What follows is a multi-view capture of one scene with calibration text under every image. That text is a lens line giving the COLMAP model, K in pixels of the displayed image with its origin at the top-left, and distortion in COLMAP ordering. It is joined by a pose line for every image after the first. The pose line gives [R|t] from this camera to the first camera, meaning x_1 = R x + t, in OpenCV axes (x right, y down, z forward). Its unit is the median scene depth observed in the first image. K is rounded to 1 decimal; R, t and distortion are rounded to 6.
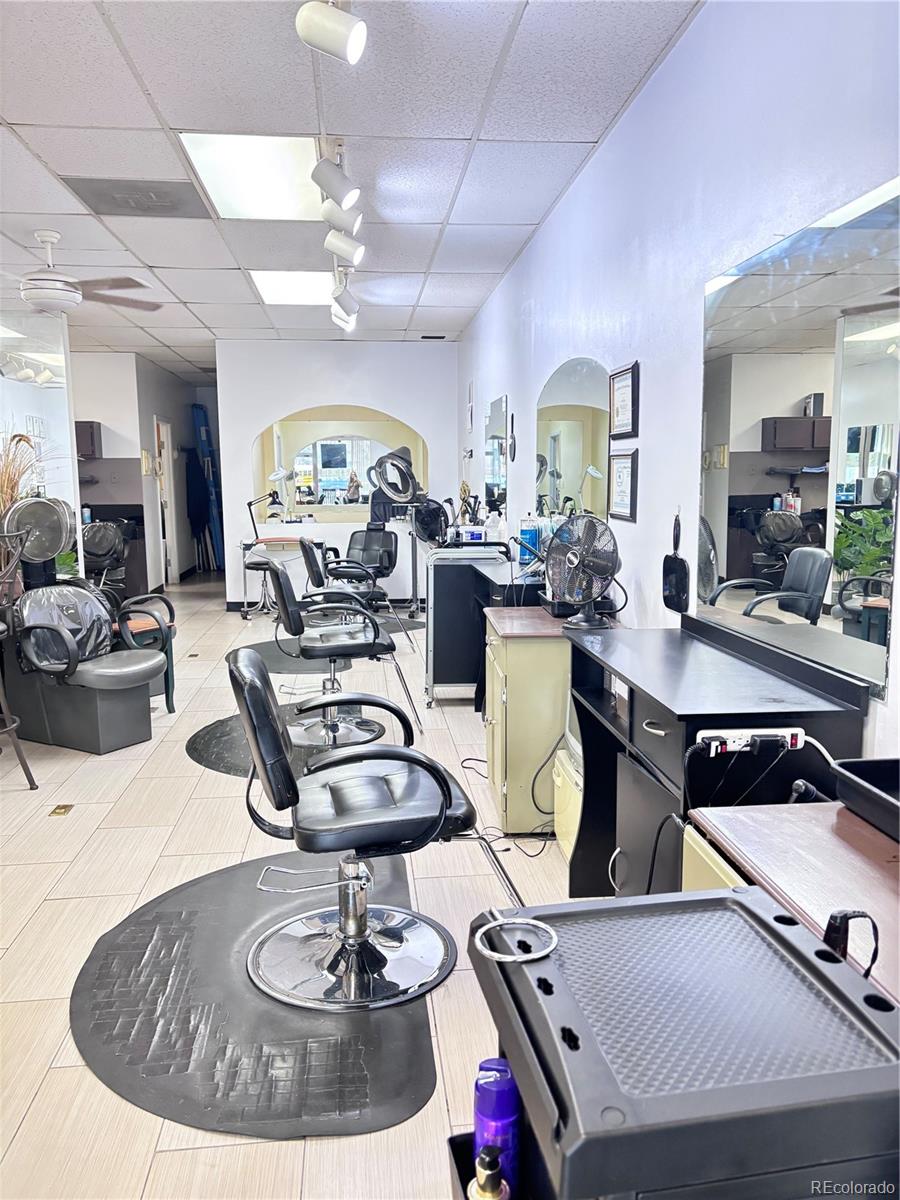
lens RADIAL K [[906.8, 0, 449.0], [0, 906.8, 604.0], [0, 0, 1]] dist [0.043991, -0.012687]
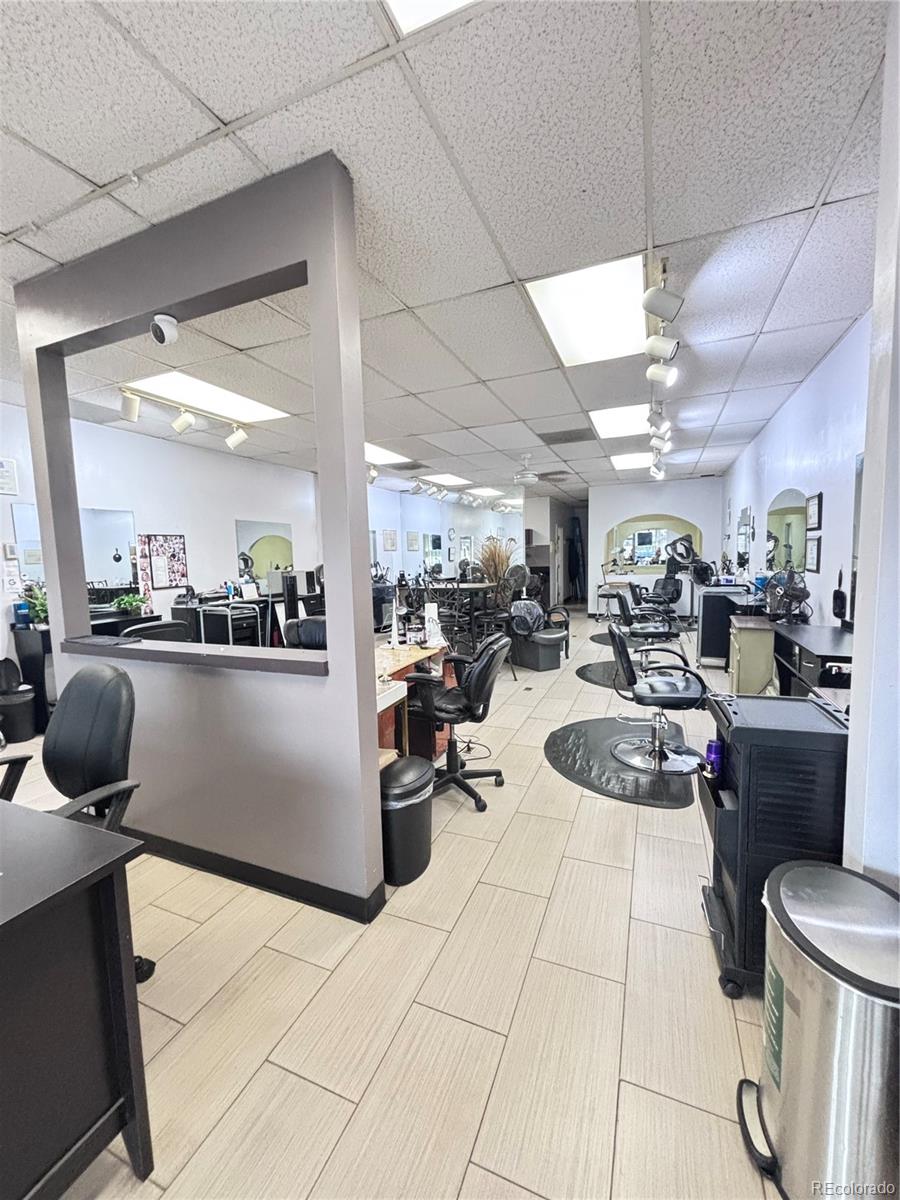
lens RADIAL K [[487.0, 0, 447.4], [0, 487.0, 600.8], [0, 0, 1]] dist [-0.000088, -0.001009]
pose [[0.875421, 0.029368, -0.482468, 0.009247], [-0.047334, 0.998564, -0.025103, 0.023885], [0.481038, 0.044813, 0.875554, -0.212758]]
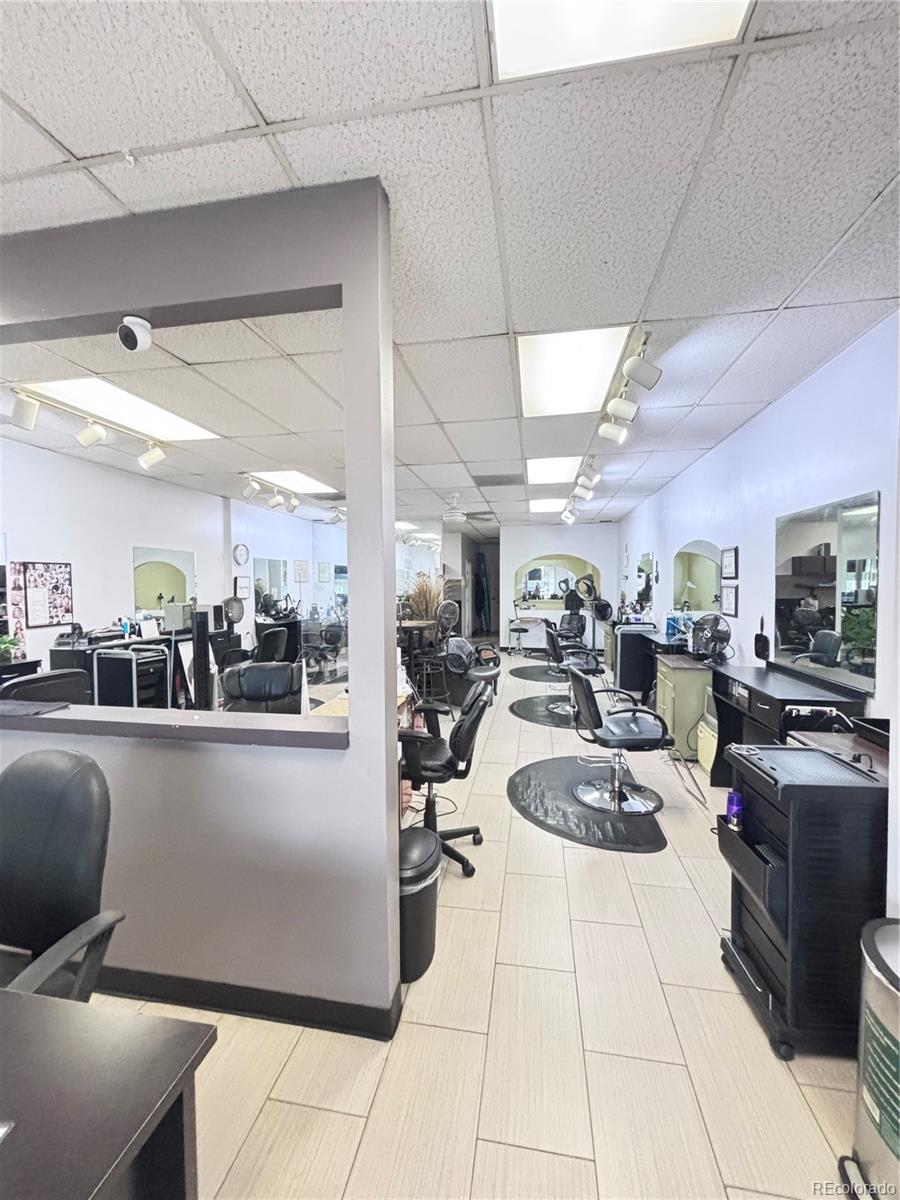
lens RADIAL K [[487.0, 0, 448.1], [0, 487.0, 599.3], [0, 0, 1]] dist [-0.000088, -0.001009]
pose [[0.961409, 0.011379, -0.274887, -0.103838], [-0.039921, 0.994340, -0.098462, 0.006598], [0.272211, 0.105636, 0.956422, -0.228886]]
